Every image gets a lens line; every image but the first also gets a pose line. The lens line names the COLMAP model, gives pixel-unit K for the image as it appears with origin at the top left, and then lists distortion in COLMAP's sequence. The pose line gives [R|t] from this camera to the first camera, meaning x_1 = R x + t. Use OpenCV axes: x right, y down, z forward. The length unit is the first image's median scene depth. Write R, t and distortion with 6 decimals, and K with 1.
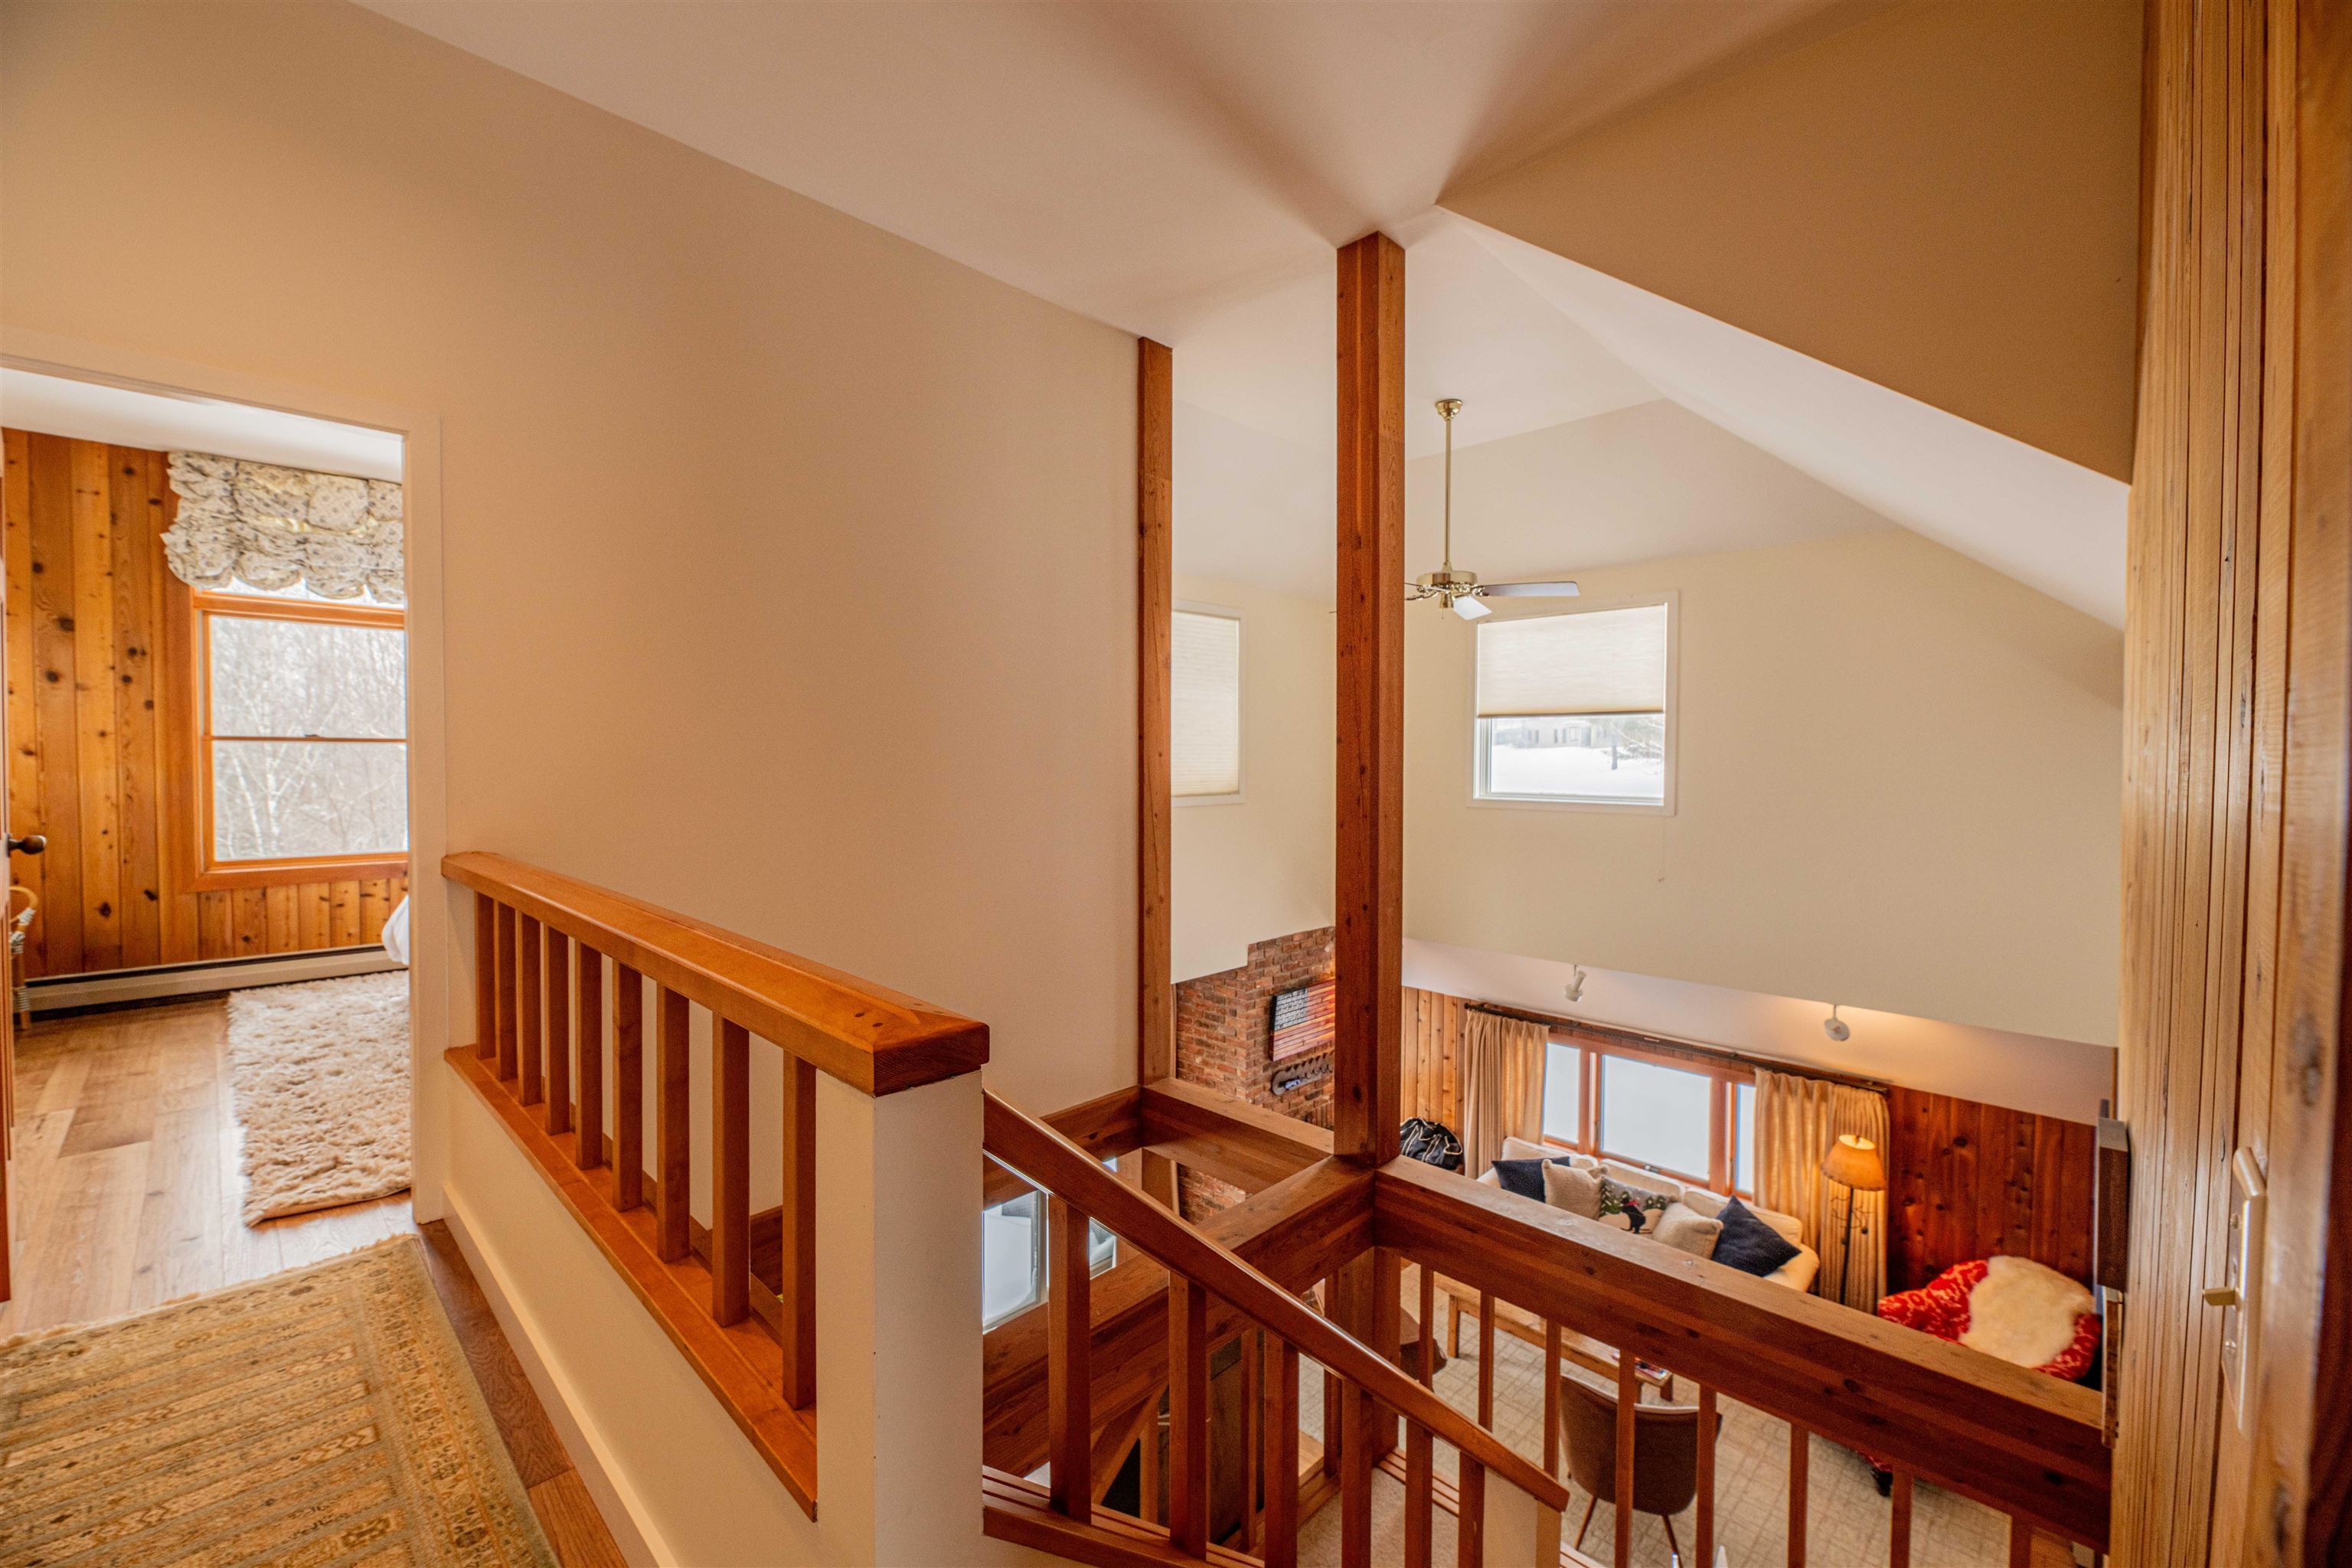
lens RADIAL K [[956.0, 0, 1165.1], [0, 956.0, 777.1], [0, 0, 1]] dist [0.000702, -0.003329]
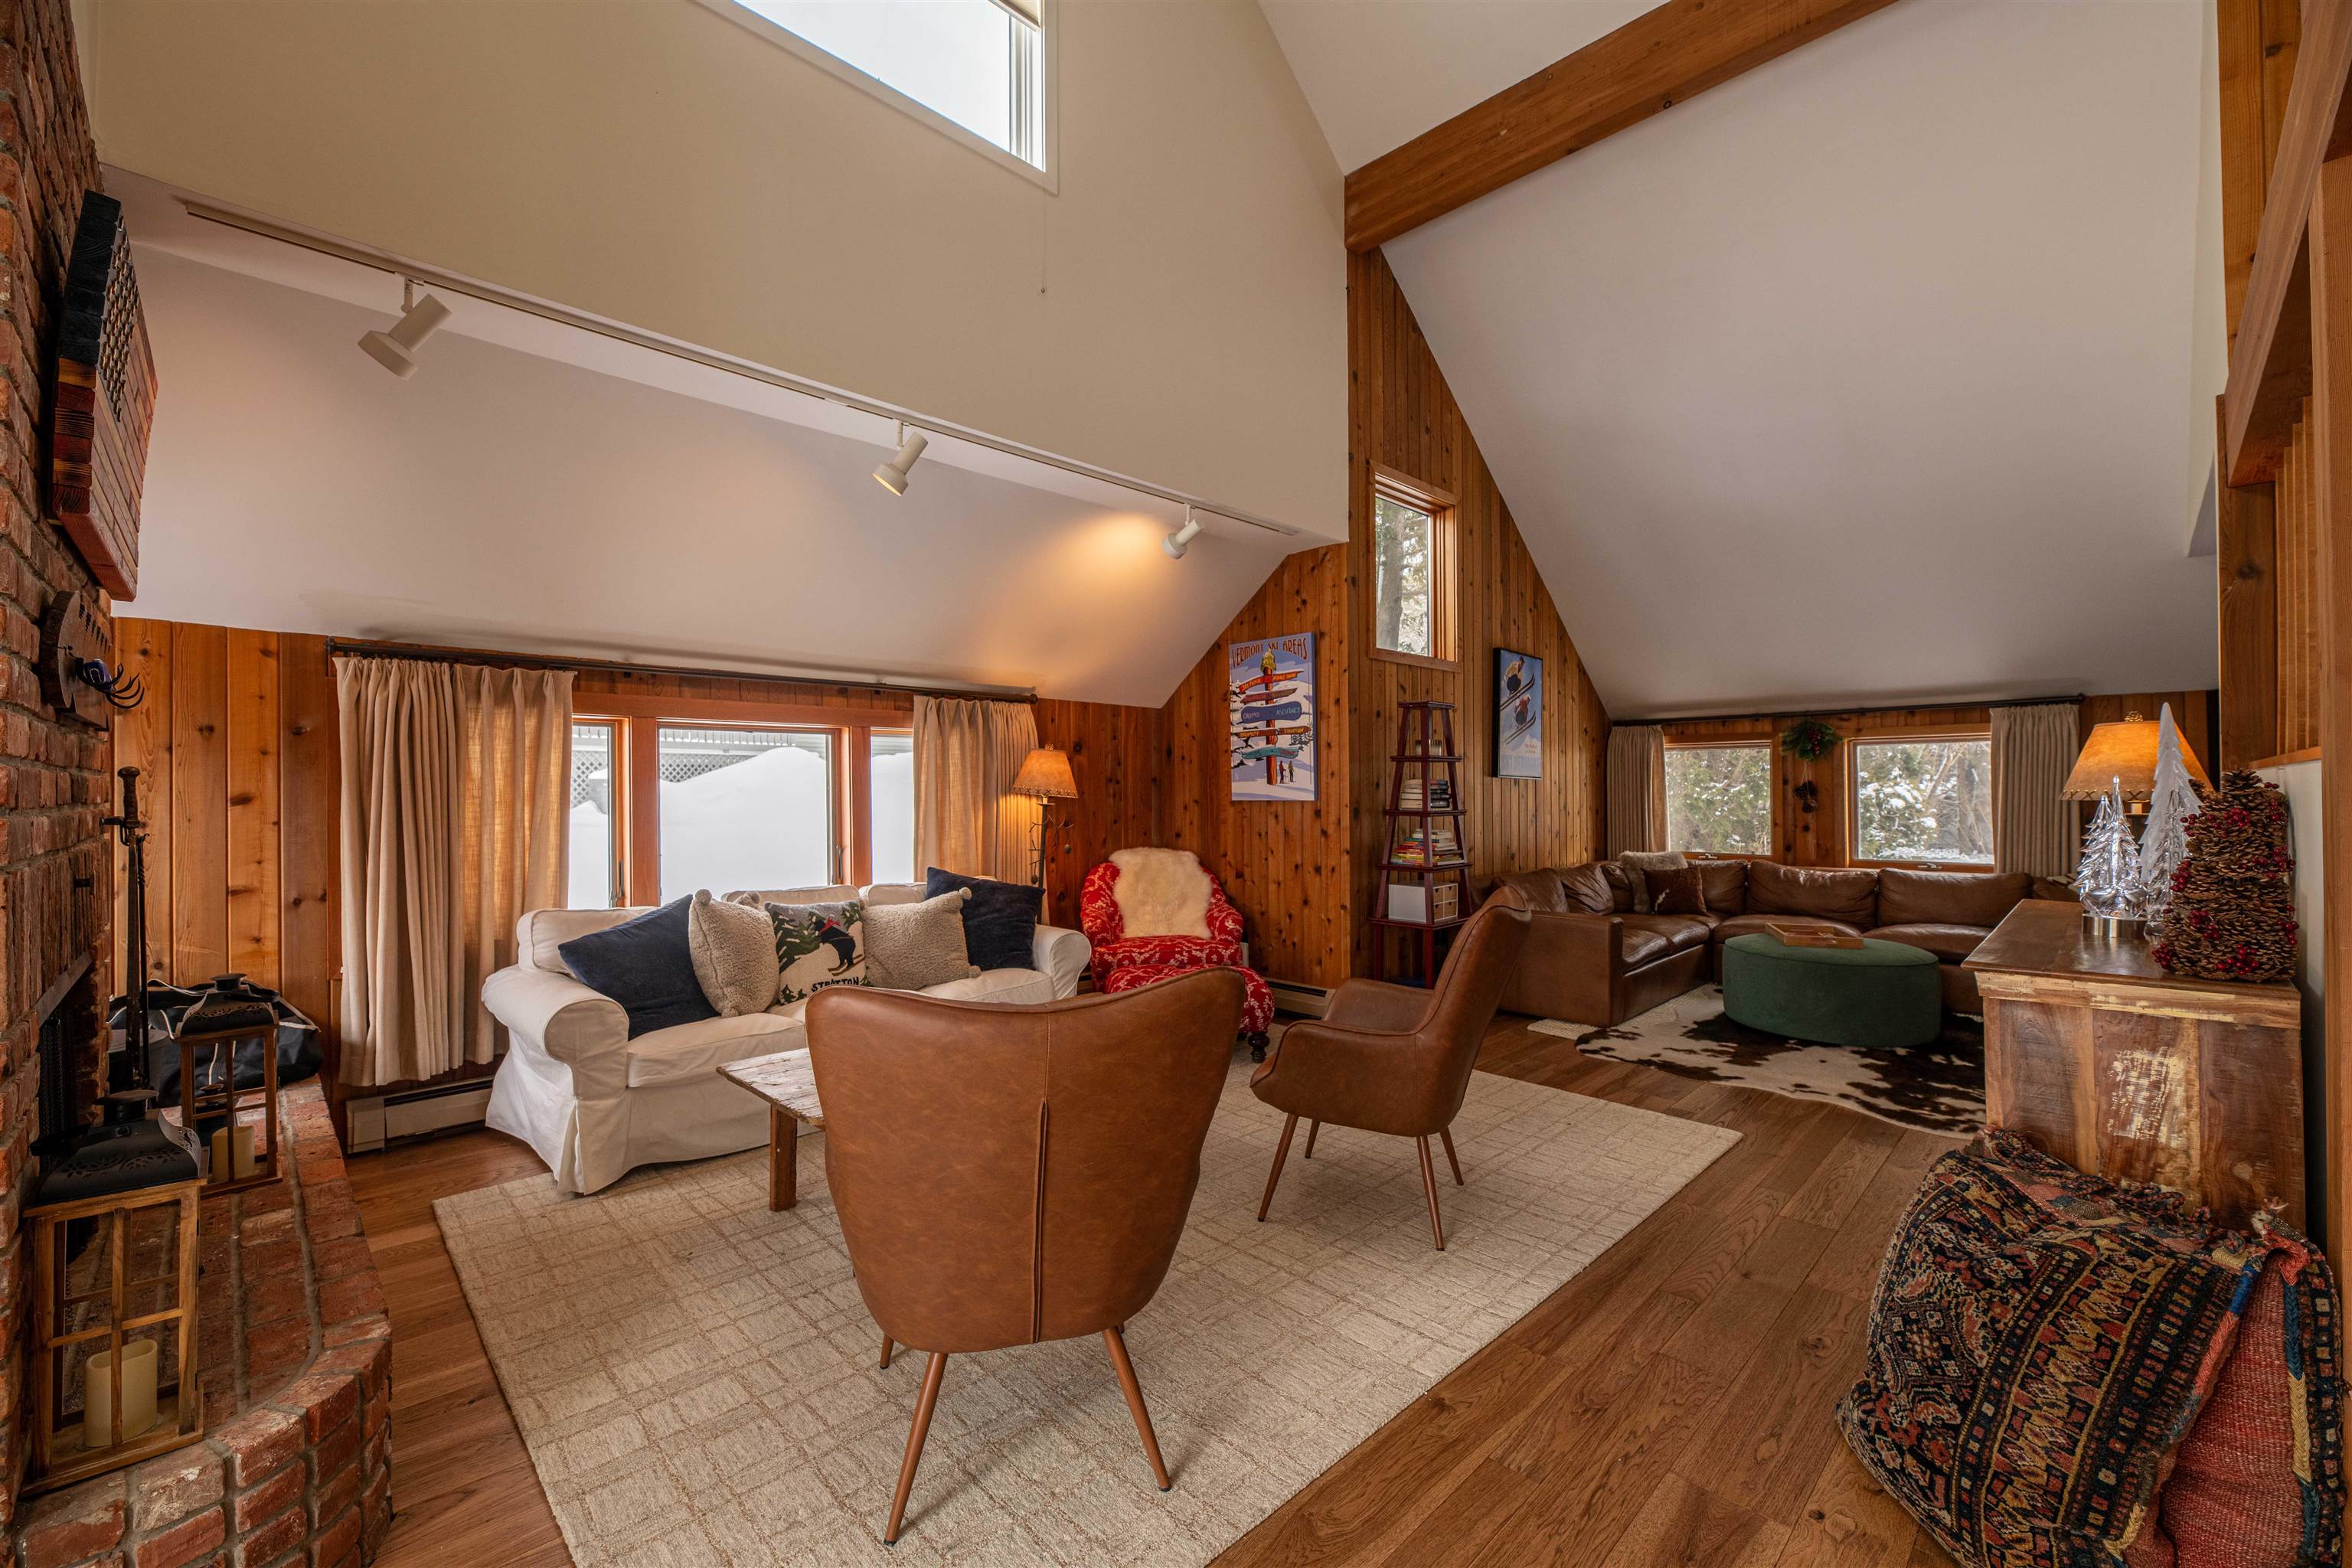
lens RADIAL K [[956.0, 0, 1174.2], [0, 956.0, 771.5], [0, 0, 1]] dist [0.000702, -0.003329]
pose [[0.014613, 0.011710, 0.999825, -0.121170], [0.028508, 0.999520, -0.012123, 0.505593], [-0.999487, 0.028680, 0.014273, 1.076636]]
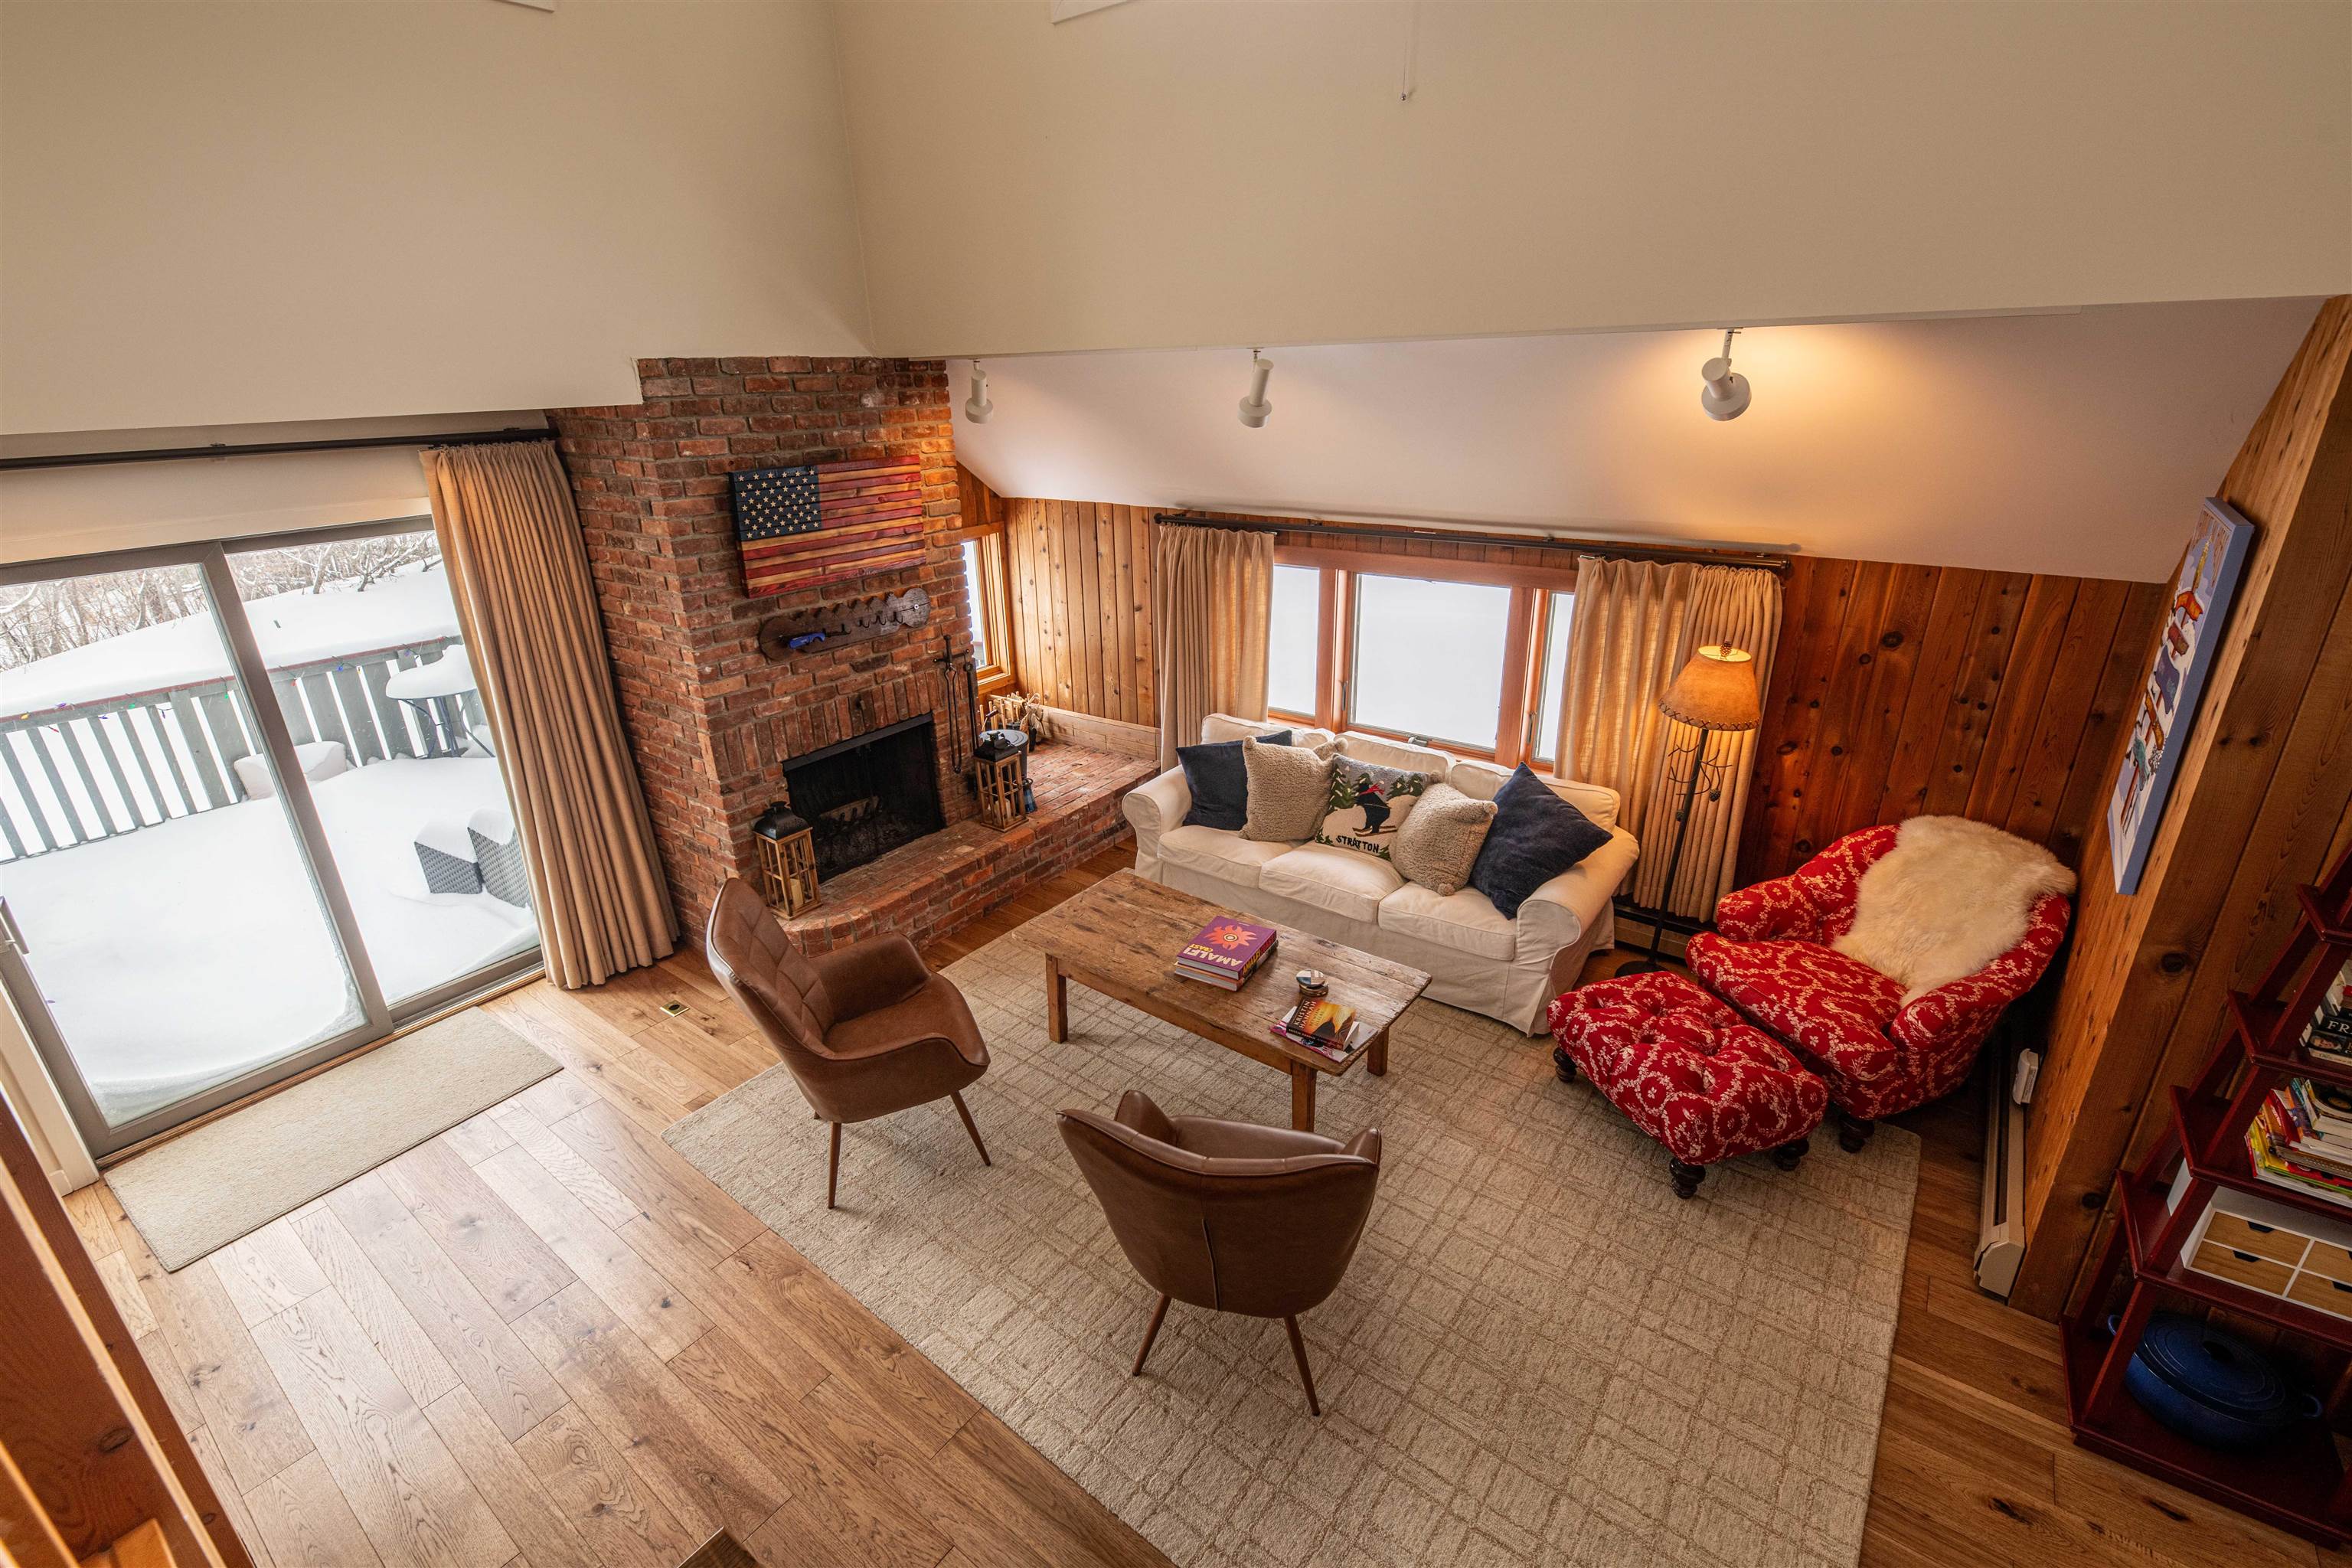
lens RADIAL K [[1033.5, 0, 1169.1], [0, 1033.5, 777.6], [0, 0, 1]] dist [0.002930, -0.002063]
pose [[0.990630, -0.075222, 0.113992, 0.386080], [0.031990, 0.939234, 0.341784, 0.279113], [-0.132775, -0.334935, 0.932839, 0.534474]]
